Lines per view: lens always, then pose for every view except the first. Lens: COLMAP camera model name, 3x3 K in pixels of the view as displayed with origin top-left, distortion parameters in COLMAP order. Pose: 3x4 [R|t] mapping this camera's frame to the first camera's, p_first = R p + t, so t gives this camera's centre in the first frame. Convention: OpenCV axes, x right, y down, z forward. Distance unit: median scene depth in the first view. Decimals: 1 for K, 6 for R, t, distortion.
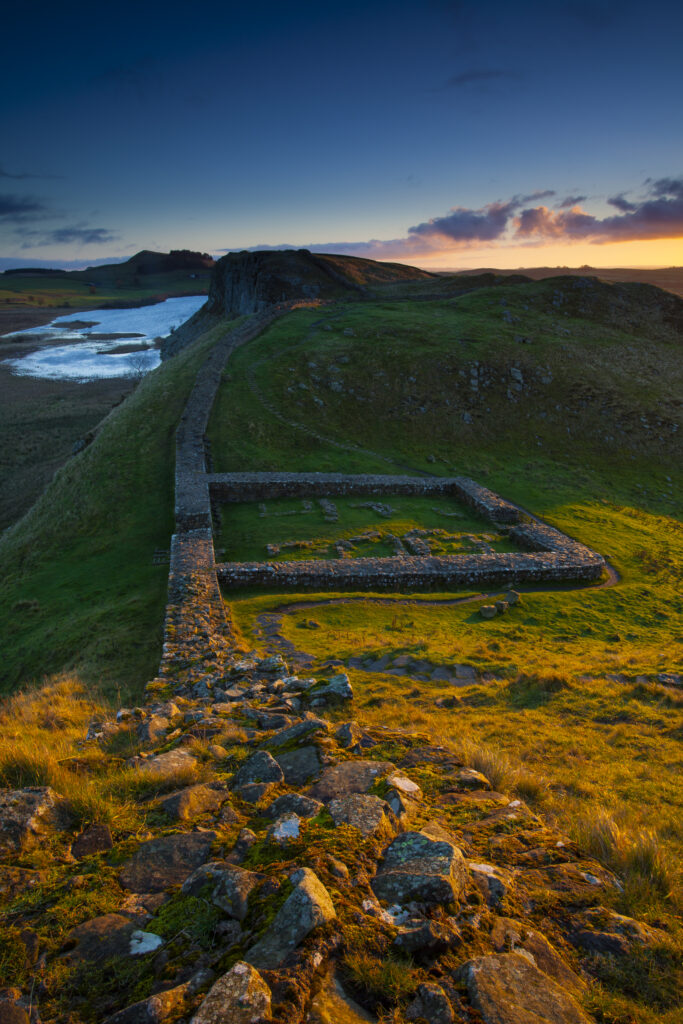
lens RADIAL K [[642.1, 0, 338.9], [0, 642.1, 511.4], [0, 0, 1]] dist [-0.051366, 0.040807]
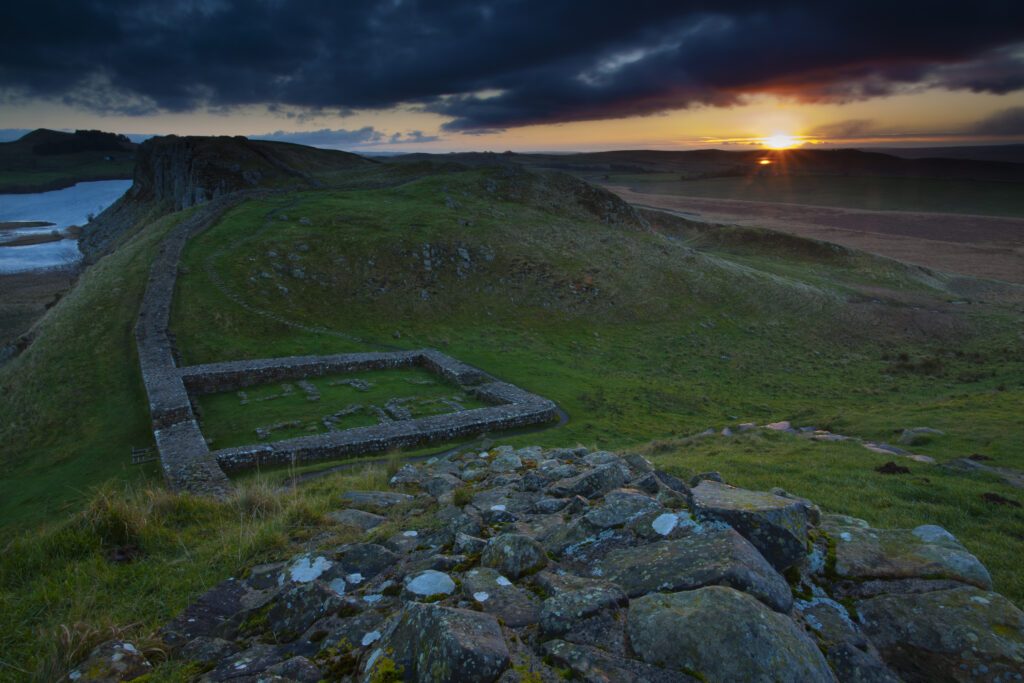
lens RADIAL K [[642.1, 0, 514.5], [0, 642.1, 340.5], [0, 0, 1]] dist [-0.051366, 0.040807]
pose [[0.936005, -0.085429, 0.341461, -0.054063], [0.109434, 0.992652, -0.051630, 0.007762], [-0.334542, 0.085693, 0.938477, -0.114176]]
